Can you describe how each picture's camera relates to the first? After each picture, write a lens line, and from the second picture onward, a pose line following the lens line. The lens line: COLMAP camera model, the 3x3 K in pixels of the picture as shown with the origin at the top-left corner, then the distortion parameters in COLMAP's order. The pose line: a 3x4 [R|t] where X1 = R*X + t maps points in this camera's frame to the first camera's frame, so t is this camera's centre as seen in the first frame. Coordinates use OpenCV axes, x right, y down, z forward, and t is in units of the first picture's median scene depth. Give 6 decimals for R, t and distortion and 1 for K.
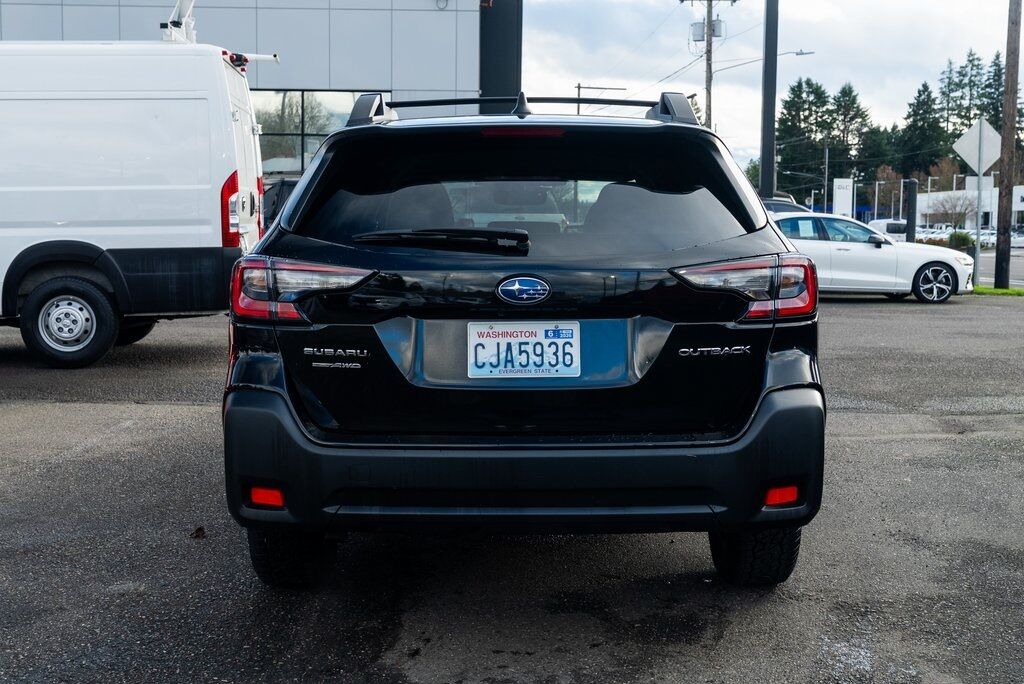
lens RADIAL K [[1341.1, 0, 483.3], [0, 1341.1, 331.1], [0, 0, 1]] dist [-0.004151, 0.000000]
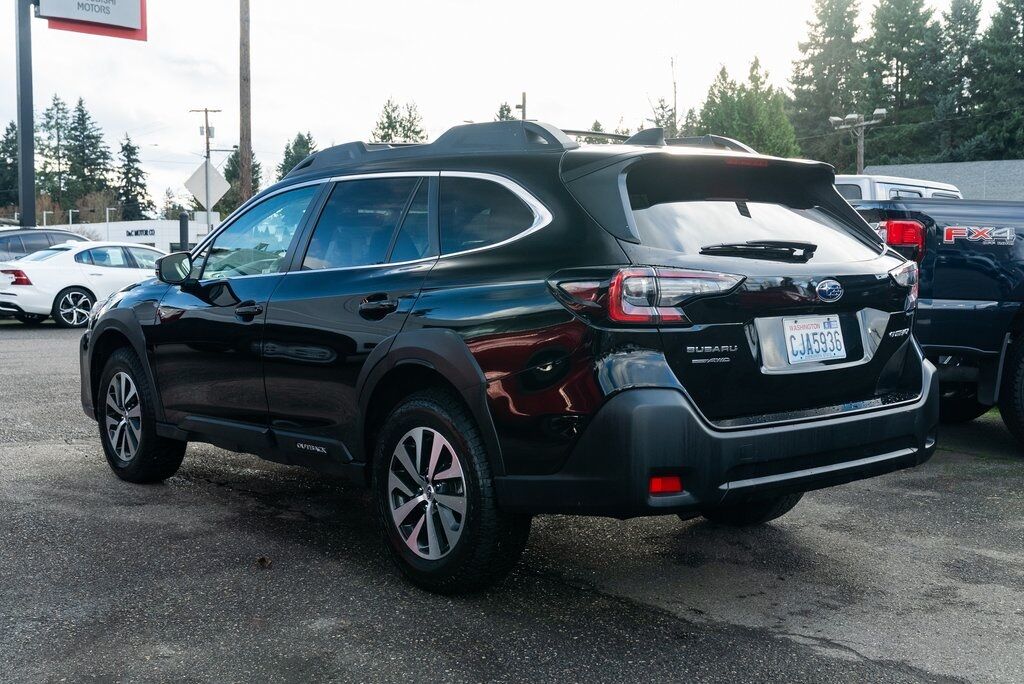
lens RADIAL K [[1201.7, 0, 513.4], [0, 1201.7, 346.7], [0, 0, 1]] dist [0.093911, 0.000000]
pose [[0.766008, -0.050996, 0.640805, -0.894010], [0.053441, 0.998450, 0.015575, -0.011038], [-0.640606, 0.022315, 0.767546, 0.324221]]
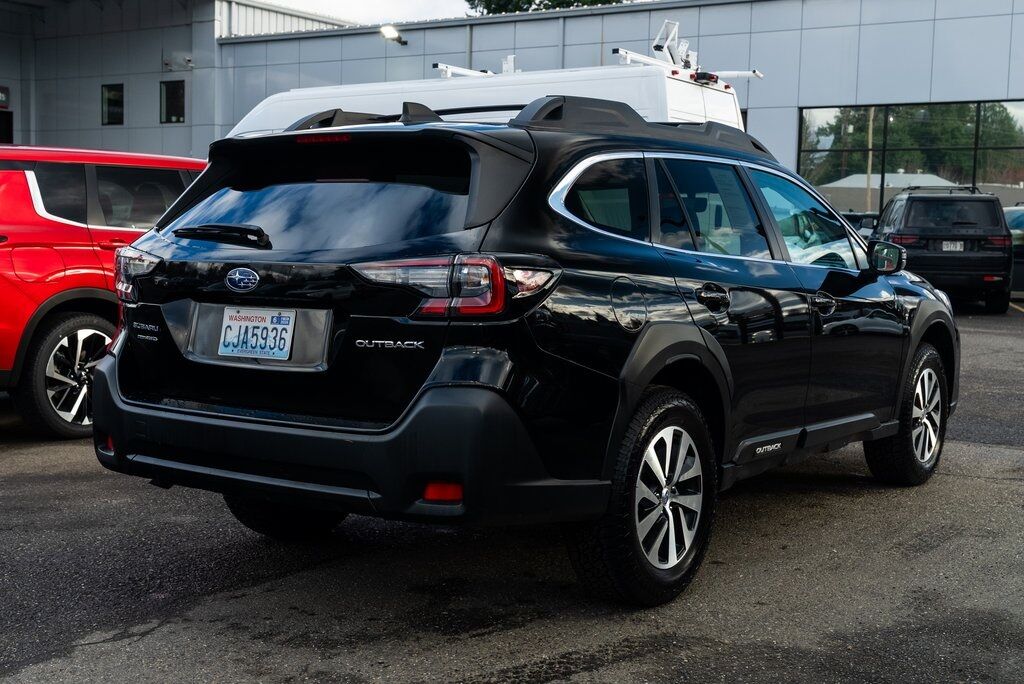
lens RADIAL K [[1341.1, 0, 536.2], [0, 1341.1, 336.4], [0, 0, 1]] dist [-0.004151, 0.000000]
pose [[0.822821, 0.053855, -0.565743, 0.854952], [-0.060435, 0.998147, 0.007120, -0.005425], [0.565078, 0.028332, 0.824551, 0.209482]]
